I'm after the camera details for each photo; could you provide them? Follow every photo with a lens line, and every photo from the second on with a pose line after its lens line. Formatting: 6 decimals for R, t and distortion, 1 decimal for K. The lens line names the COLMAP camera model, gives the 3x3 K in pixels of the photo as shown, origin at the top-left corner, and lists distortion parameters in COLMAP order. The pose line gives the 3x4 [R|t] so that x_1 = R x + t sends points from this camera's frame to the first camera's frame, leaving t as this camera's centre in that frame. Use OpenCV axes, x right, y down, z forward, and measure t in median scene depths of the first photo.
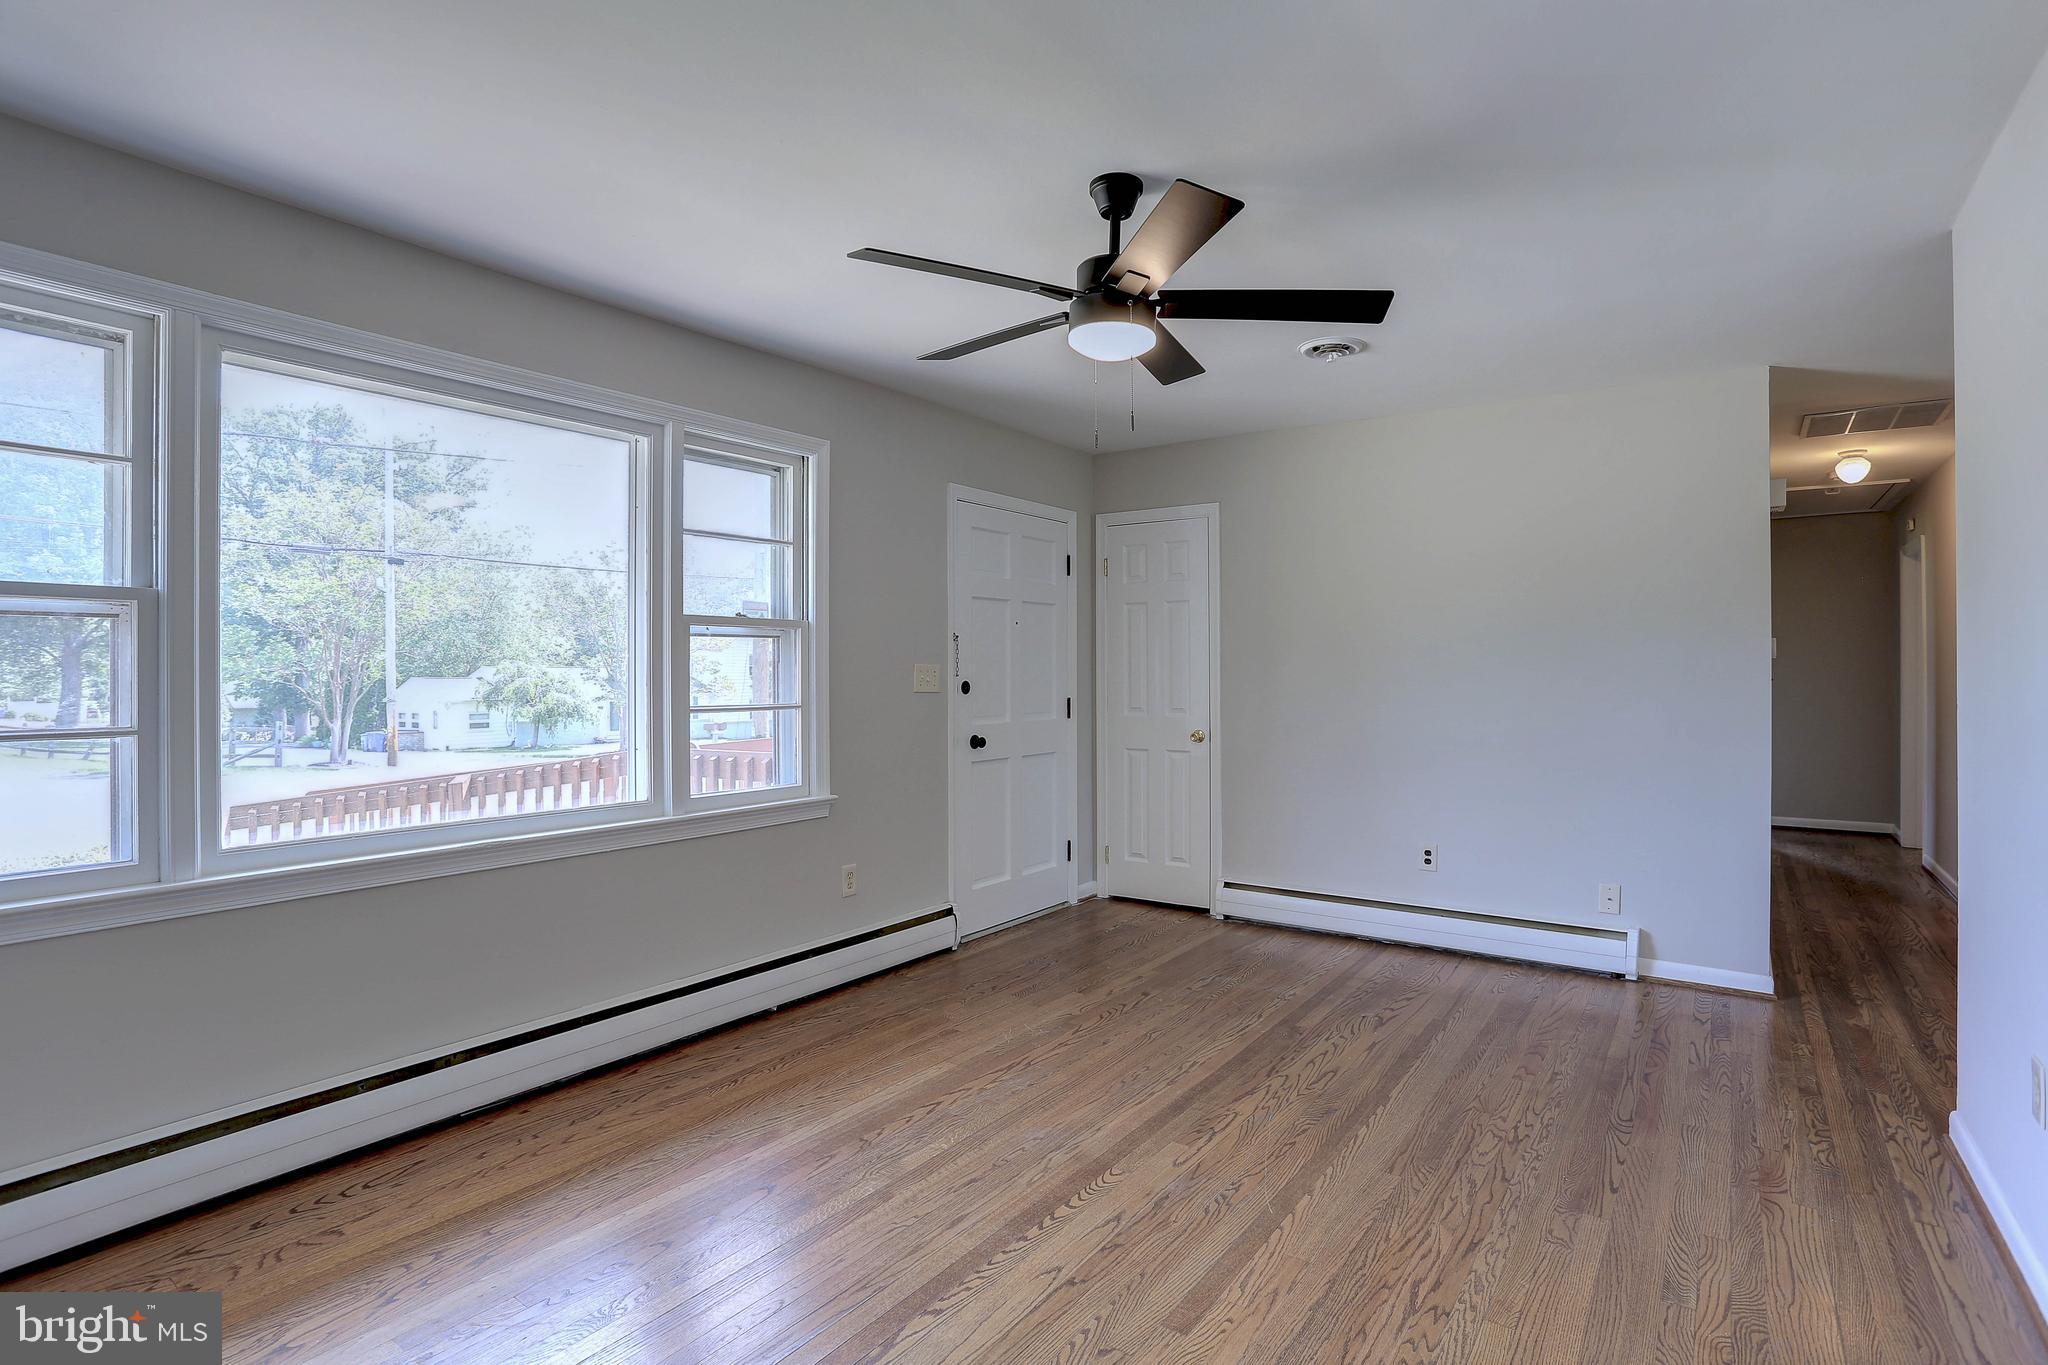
lens RADIAL K [[1008.6, 0, 1012.4], [0, 1008.6, 688.4], [0, 0, 1]] dist [-0.053847, 0.011565]
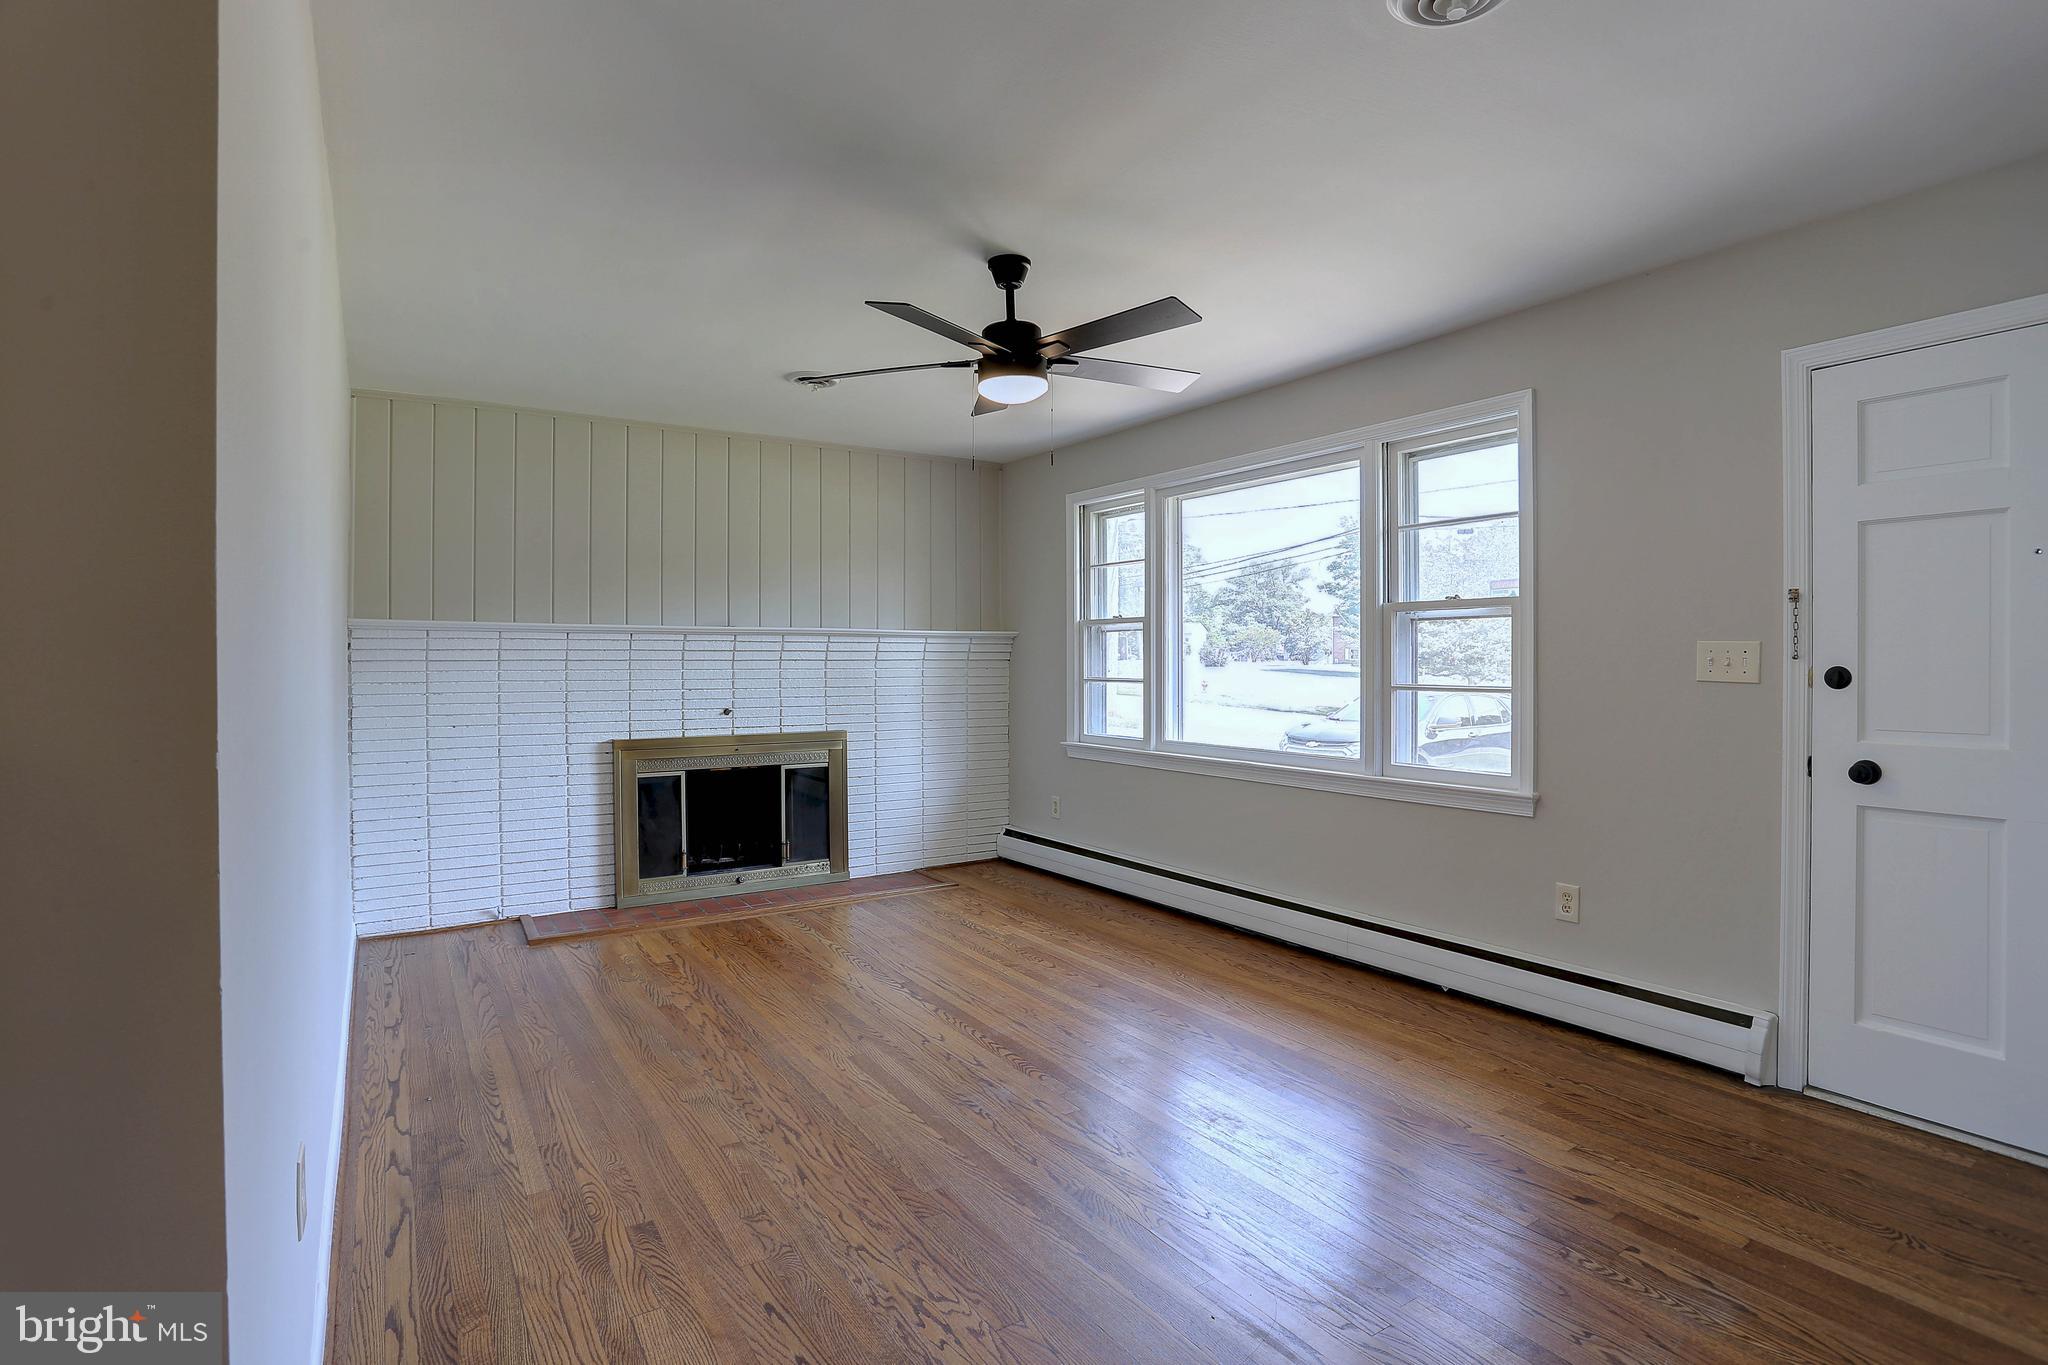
lens RADIAL K [[1008.6, 0, 1032.7], [0, 1008.6, 667.7], [0, 0, 1]] dist [-0.053847, 0.011565]
pose [[-0.351625, 0.017727, -0.935973, 1.095918], [-0.006272, 0.999754, 0.021291, -0.026754], [0.936120, 0.013356, -0.351427, 1.259426]]
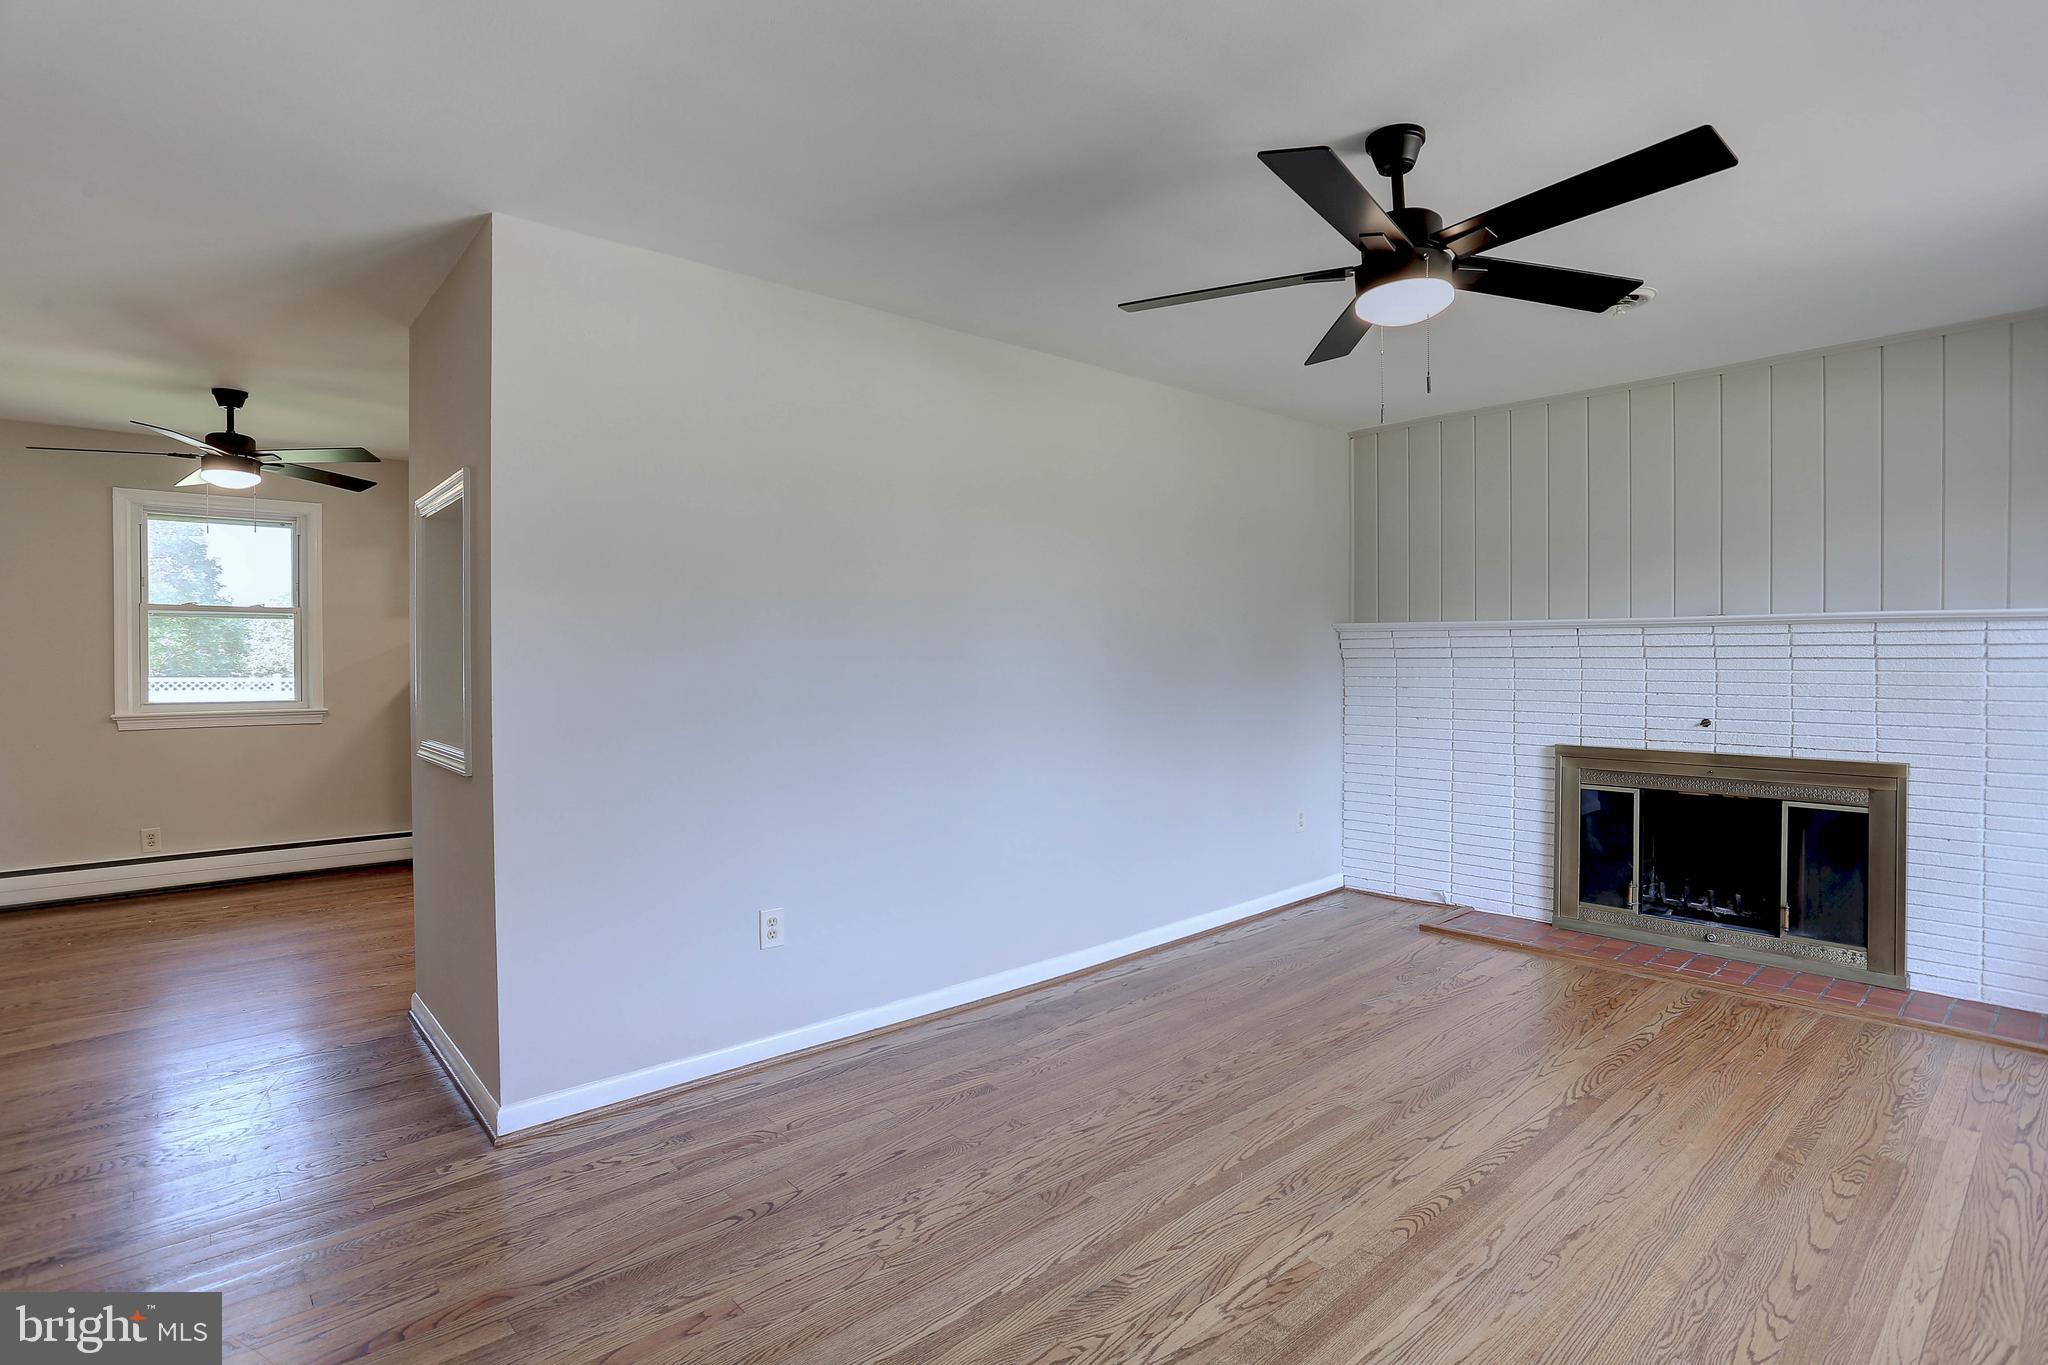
lens RADIAL K [[1008.6, 0, 1011.2], [0, 1008.6, 650.9], [0, 0, 1]] dist [-0.053847, 0.011565]
pose [[-0.976300, 0.011395, 0.216123, 0.220997], [0.012545, 0.999914, 0.003948, -0.026371], [-0.216060, 0.006565, -0.976358, 1.718348]]
